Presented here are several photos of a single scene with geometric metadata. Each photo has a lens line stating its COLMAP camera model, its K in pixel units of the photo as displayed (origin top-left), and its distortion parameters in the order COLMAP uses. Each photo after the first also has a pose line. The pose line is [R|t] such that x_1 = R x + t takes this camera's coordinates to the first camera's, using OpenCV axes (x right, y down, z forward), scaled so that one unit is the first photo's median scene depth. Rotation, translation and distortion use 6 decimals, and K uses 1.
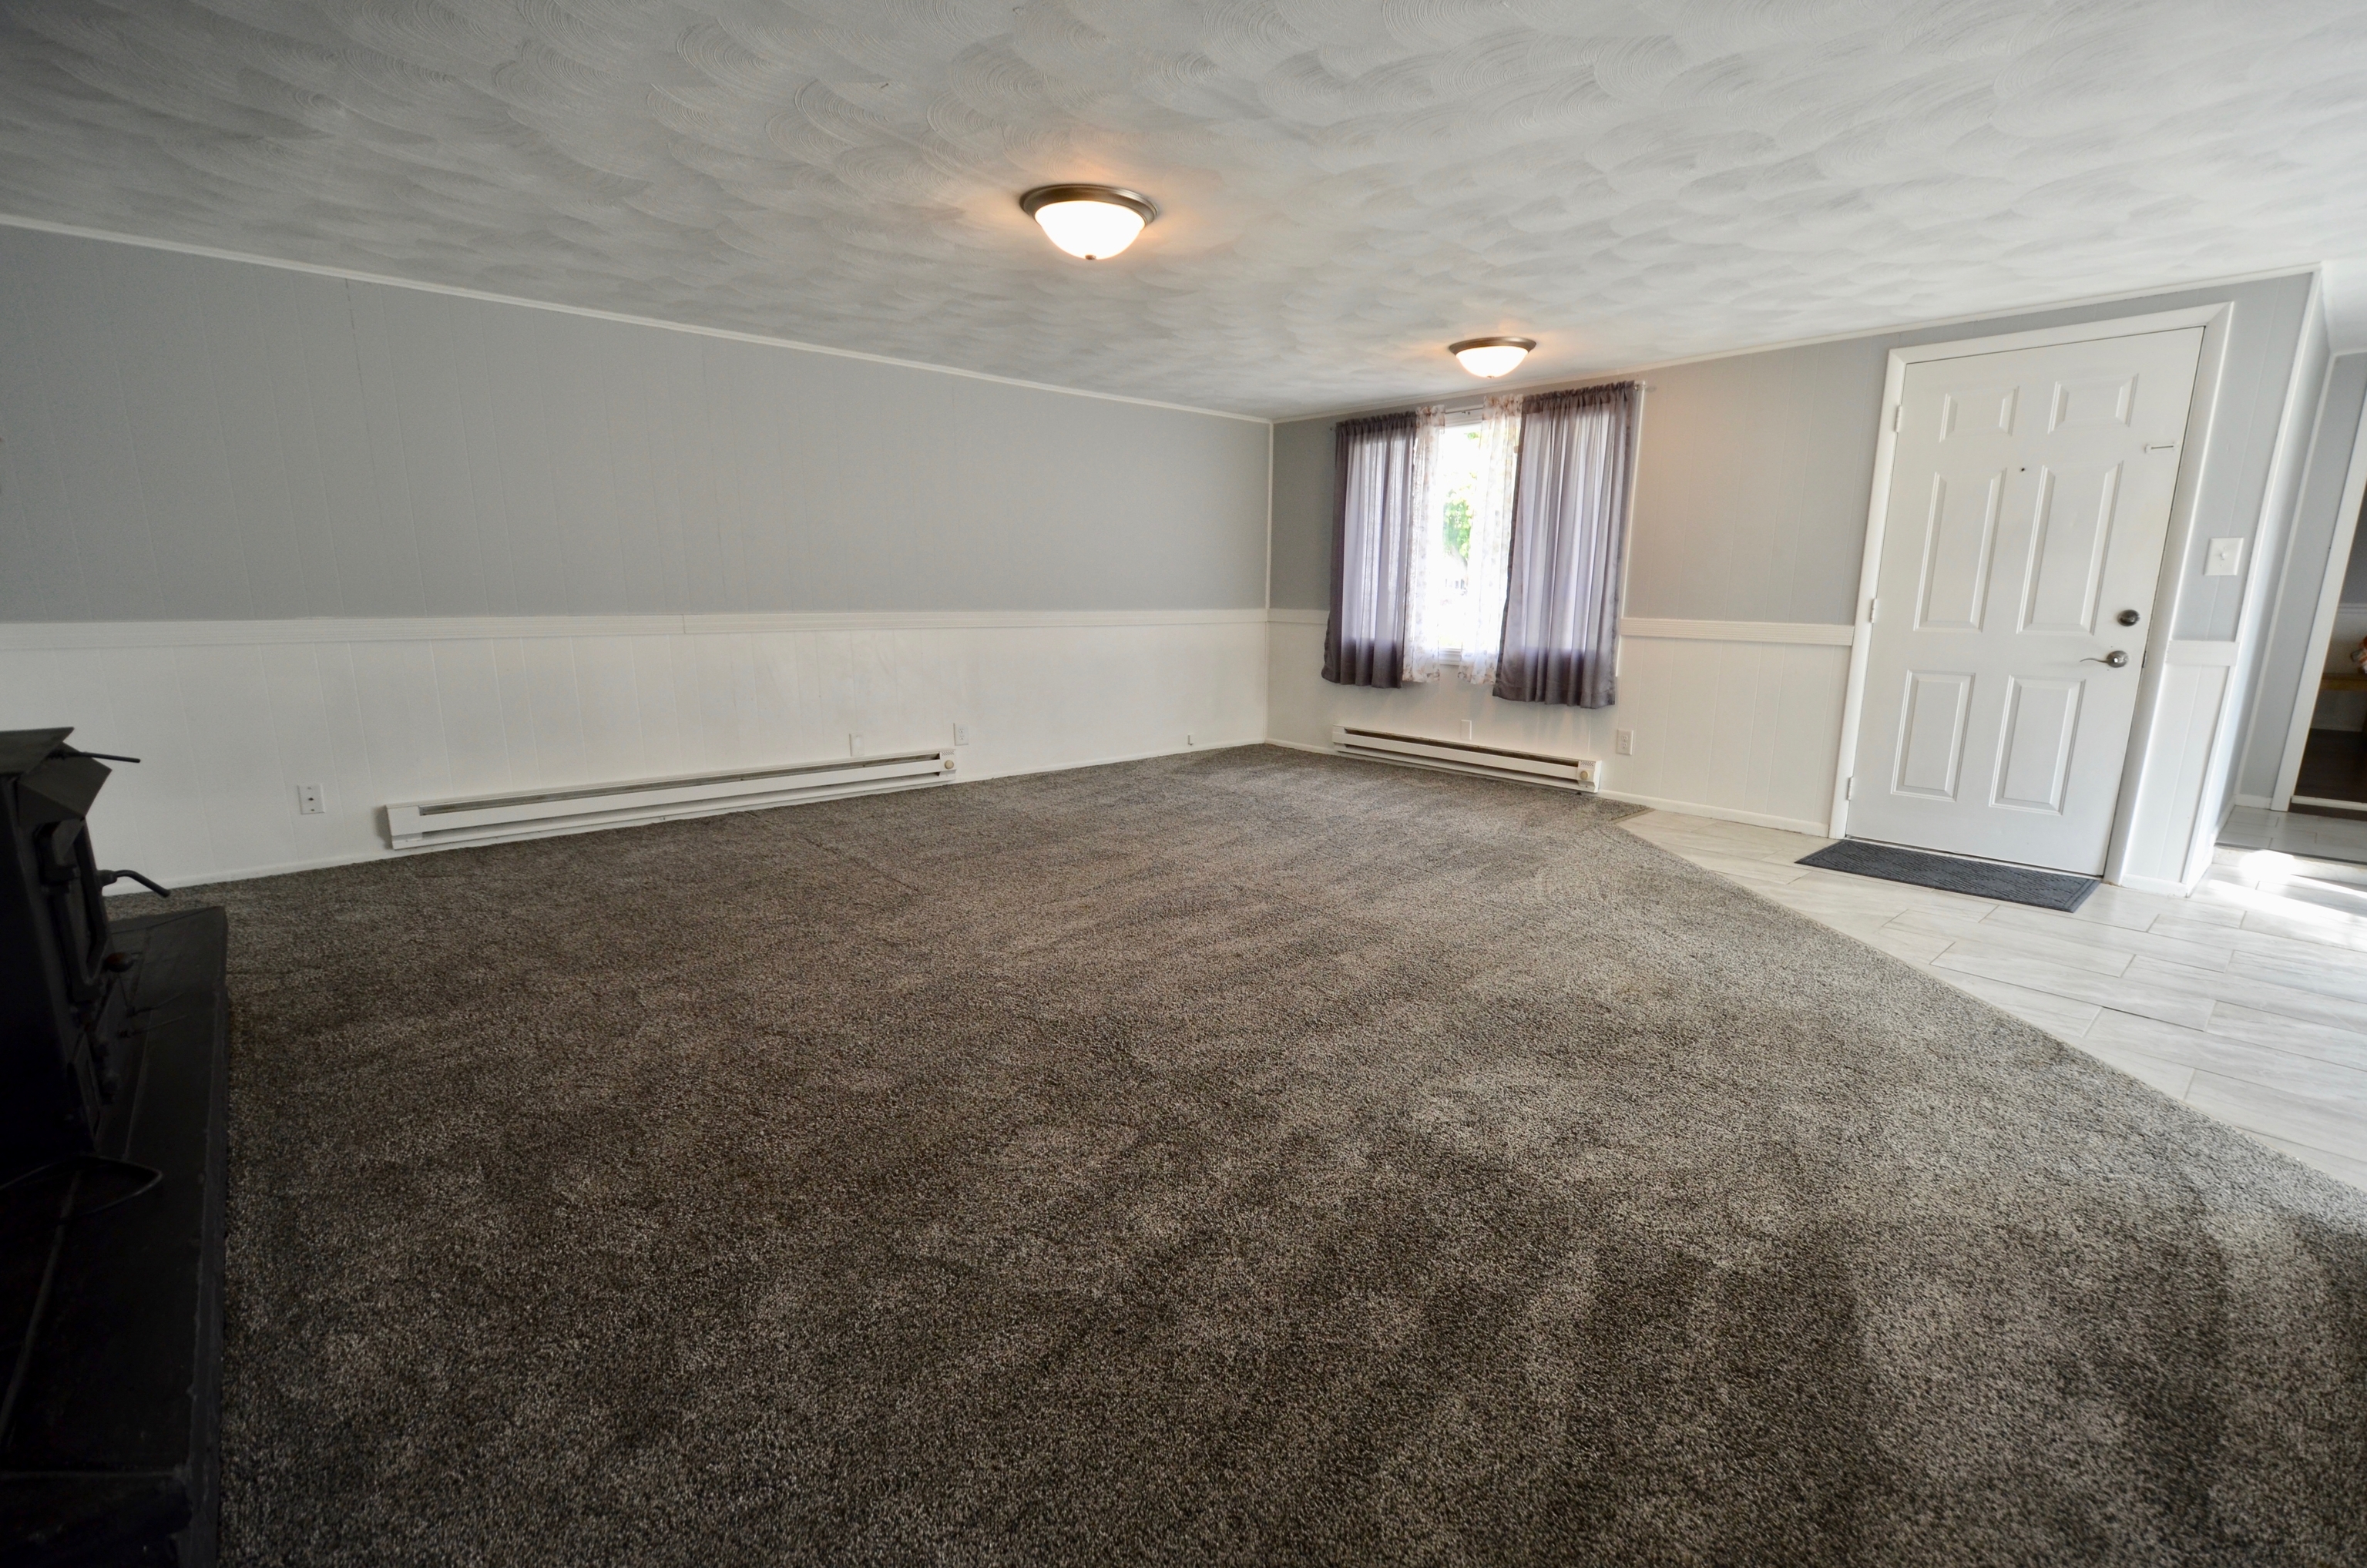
lens RADIAL K [[1023.3, 0, 1215.7], [0, 1023.3, 801.5], [0, 0, 1]] dist [0.006161, -0.006807]
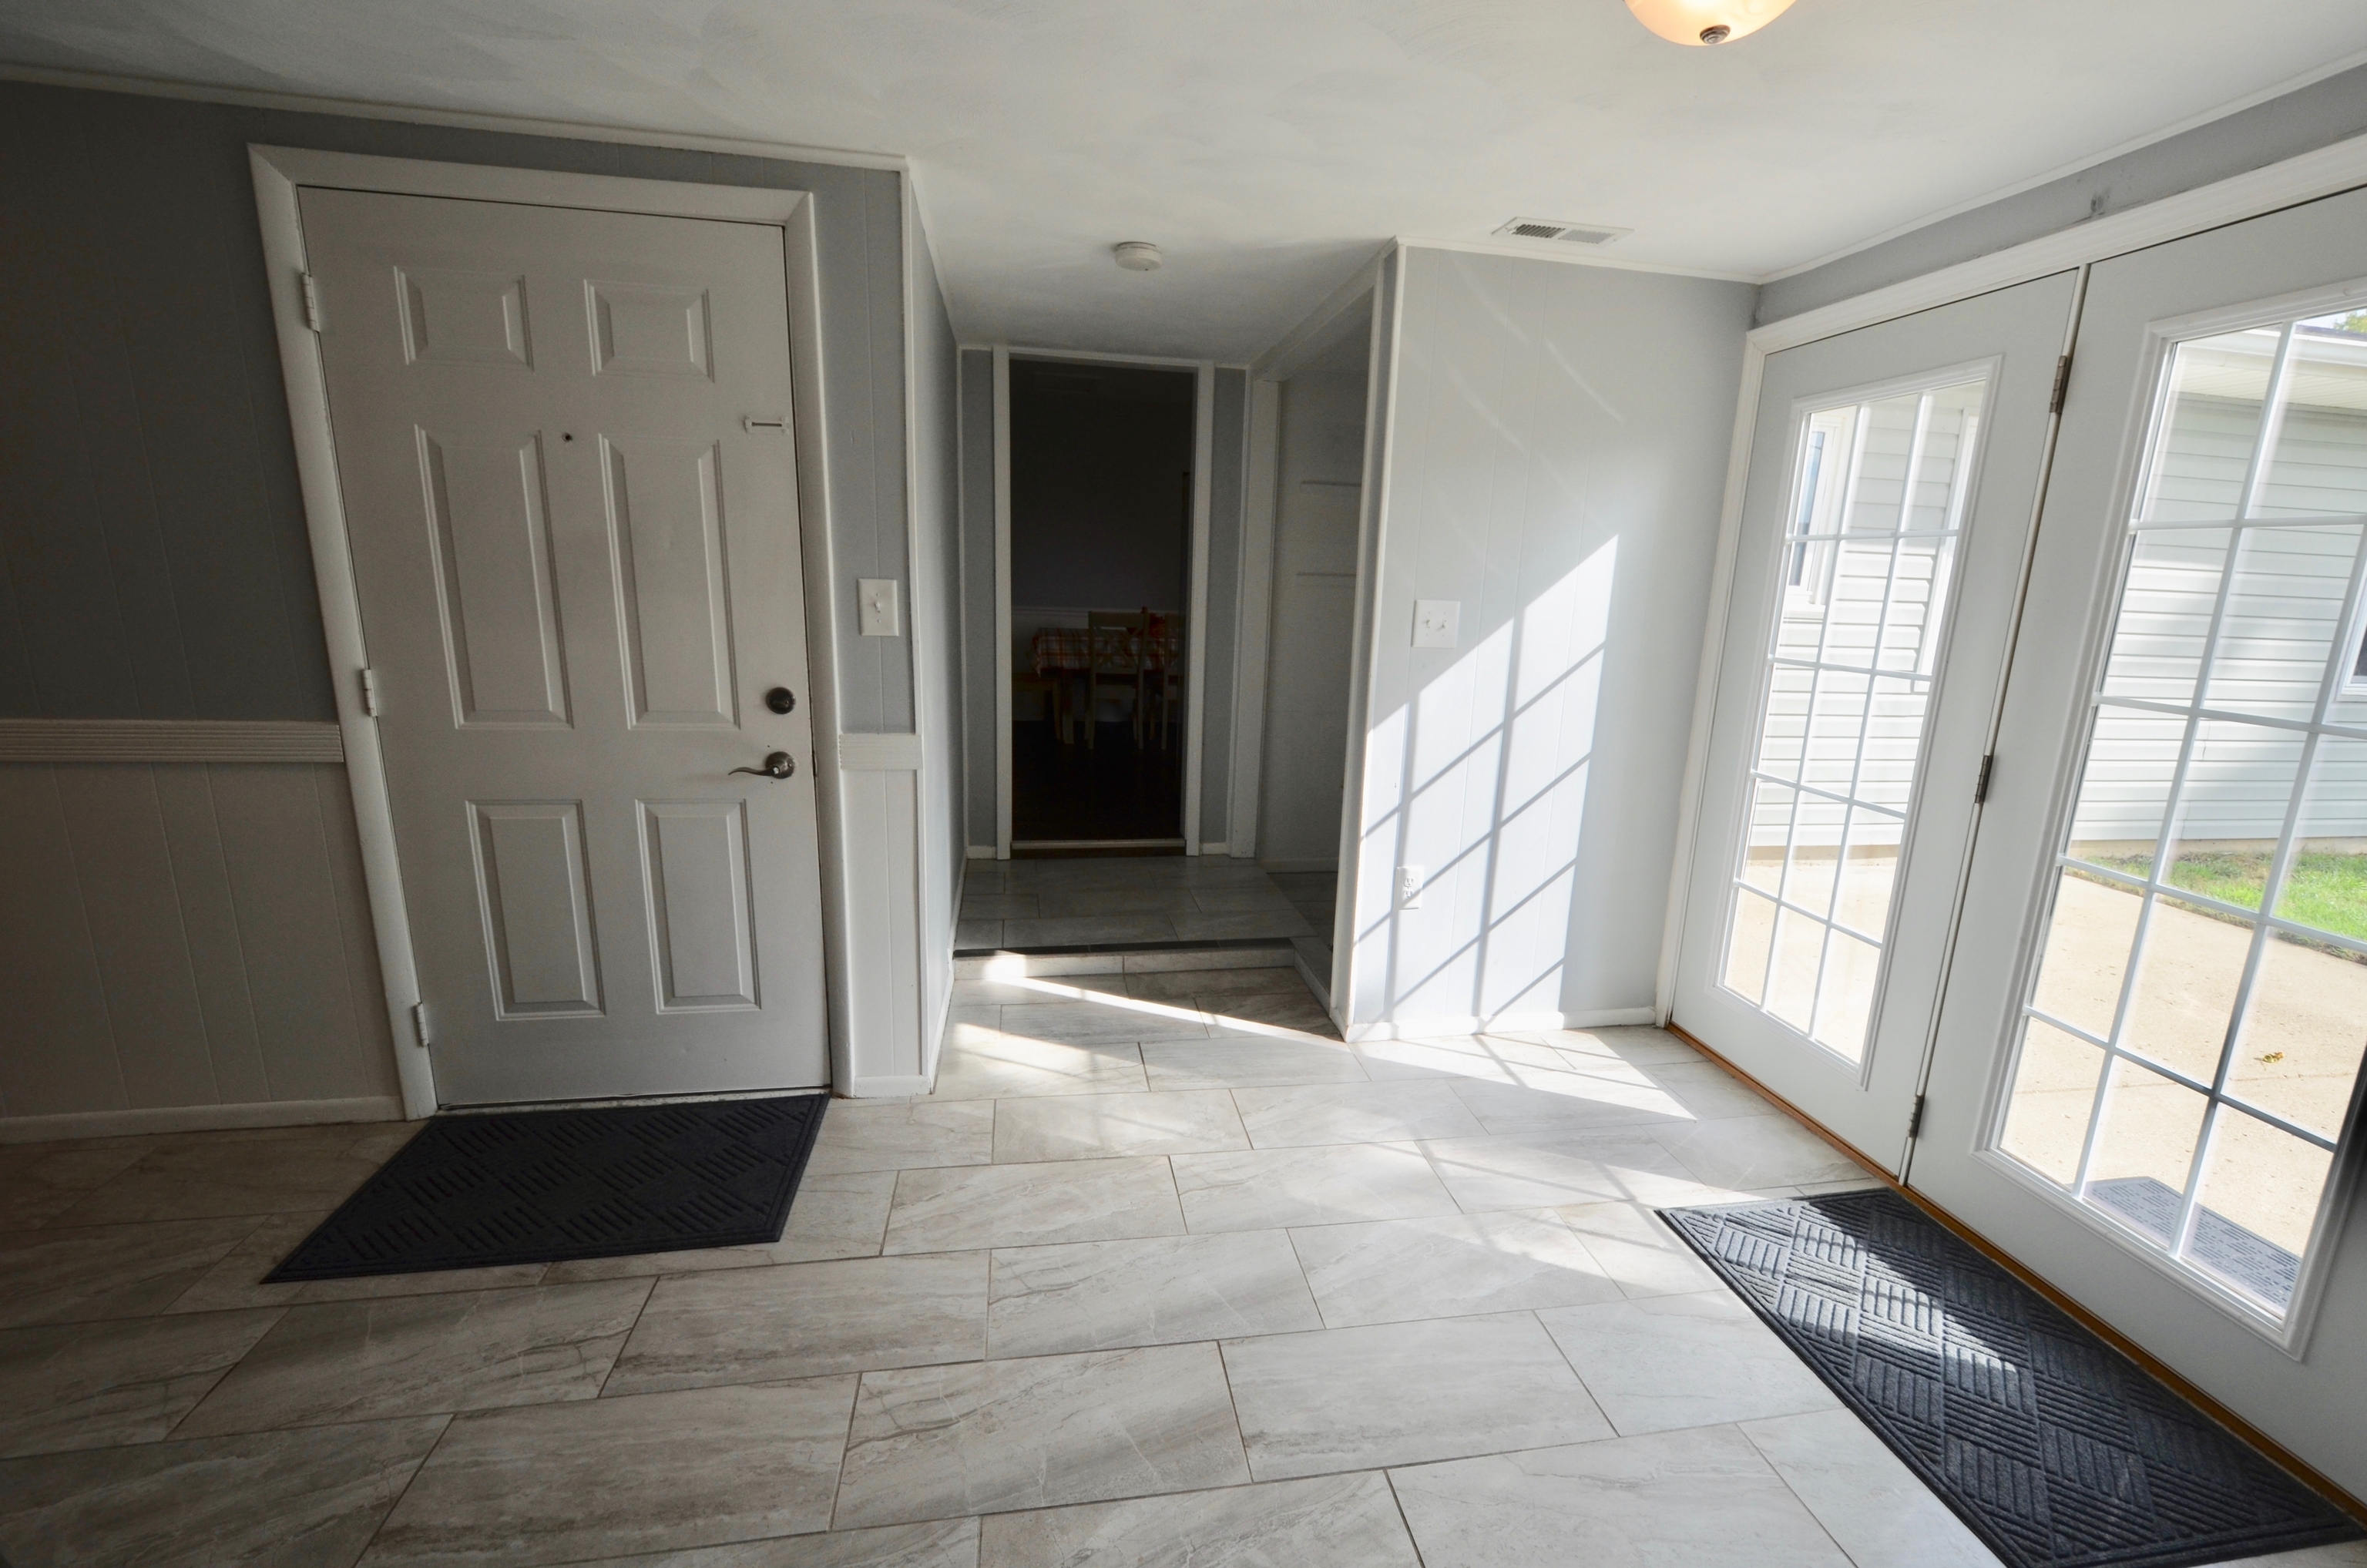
lens RADIAL K [[1023.3, 0, 1215.7], [0, 1023.3, 801.5], [0, 0, 1]] dist [0.006161, -0.006807]
pose [[0.523325, -0.174505, 0.834074, 0.479501], [0.145113, 0.982760, 0.114564, -0.145596], [-0.839686, 0.061081, 0.539626, 0.427419]]
